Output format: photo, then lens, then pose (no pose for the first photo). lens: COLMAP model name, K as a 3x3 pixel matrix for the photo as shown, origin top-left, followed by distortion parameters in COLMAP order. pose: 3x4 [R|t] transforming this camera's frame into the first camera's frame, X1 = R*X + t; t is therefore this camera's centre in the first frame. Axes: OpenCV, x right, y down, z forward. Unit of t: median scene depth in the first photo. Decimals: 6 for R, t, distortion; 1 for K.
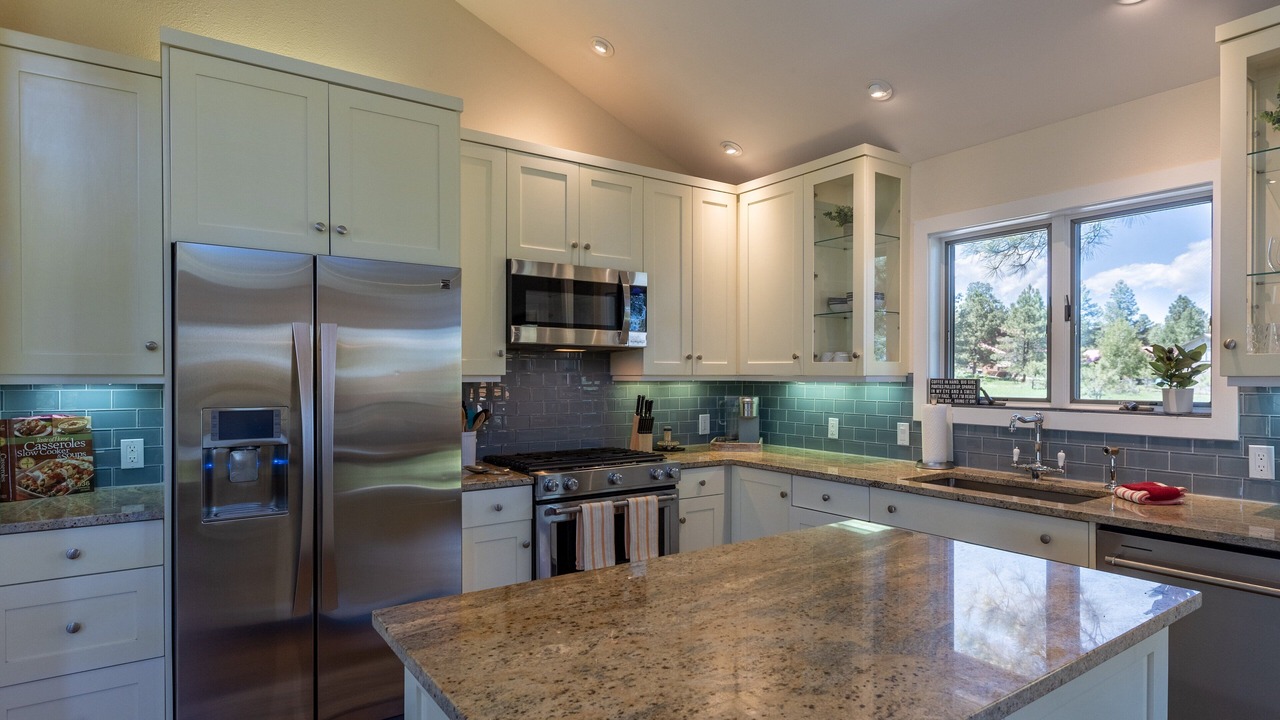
lens RADIAL K [[672.1, 0, 706.7], [0, 672.1, 379.3], [0, 0, 1]] dist [0.001139, 0.000171]
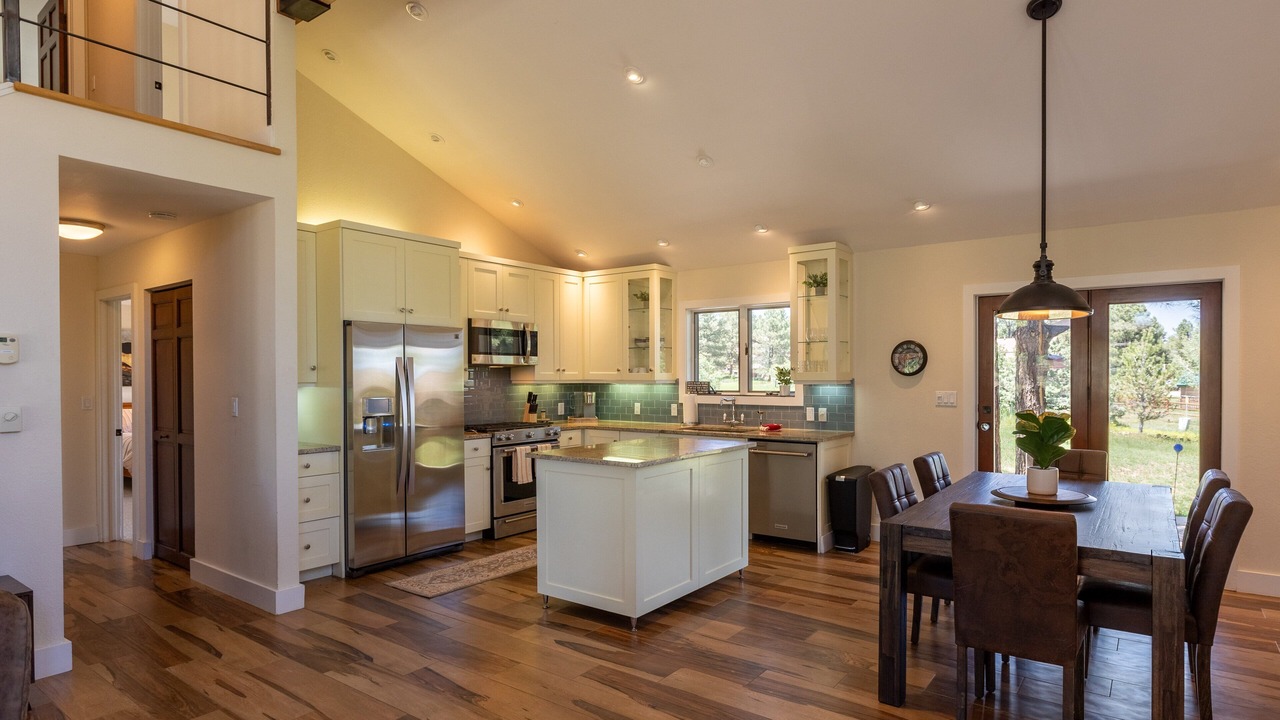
lens RADIAL K [[672.1, 0, 706.7], [0, 672.1, 379.3], [0, 0, 1]] dist [0.001139, 0.000171]
pose [[0.943432, -0.004758, 0.331532, -0.268916], [0.005043, 0.999987, 0.000000, -0.007157], [-0.331528, 0.001672, 0.943444, -0.884845]]
